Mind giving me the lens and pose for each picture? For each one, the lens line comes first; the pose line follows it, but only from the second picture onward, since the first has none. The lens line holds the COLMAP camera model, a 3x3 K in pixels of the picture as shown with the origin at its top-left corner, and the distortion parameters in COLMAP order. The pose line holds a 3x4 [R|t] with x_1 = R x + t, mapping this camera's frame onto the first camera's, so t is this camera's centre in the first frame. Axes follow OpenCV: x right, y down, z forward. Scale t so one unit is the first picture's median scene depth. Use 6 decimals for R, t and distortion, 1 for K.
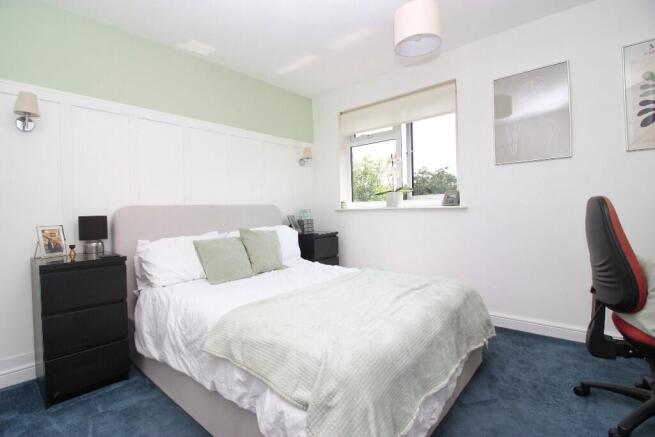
lens RADIAL K [[307.5, 0, 326.0], [0, 307.5, 211.9], [0, 0, 1]] dist [-0.011491, -0.000371]
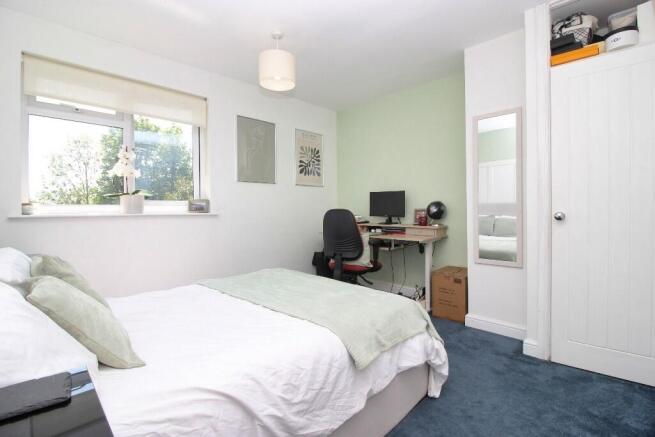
lens RADIAL K [[307.5, 0, 326.0], [0, 307.5, 211.9], [0, 0, 1]] dist [-0.011491, -0.000371]
pose [[0.058422, 0.017418, 0.998140, -0.606463], [0.013991, 0.999735, -0.018264, 0.002532], [-0.998194, 0.015032, 0.058163, 0.482027]]
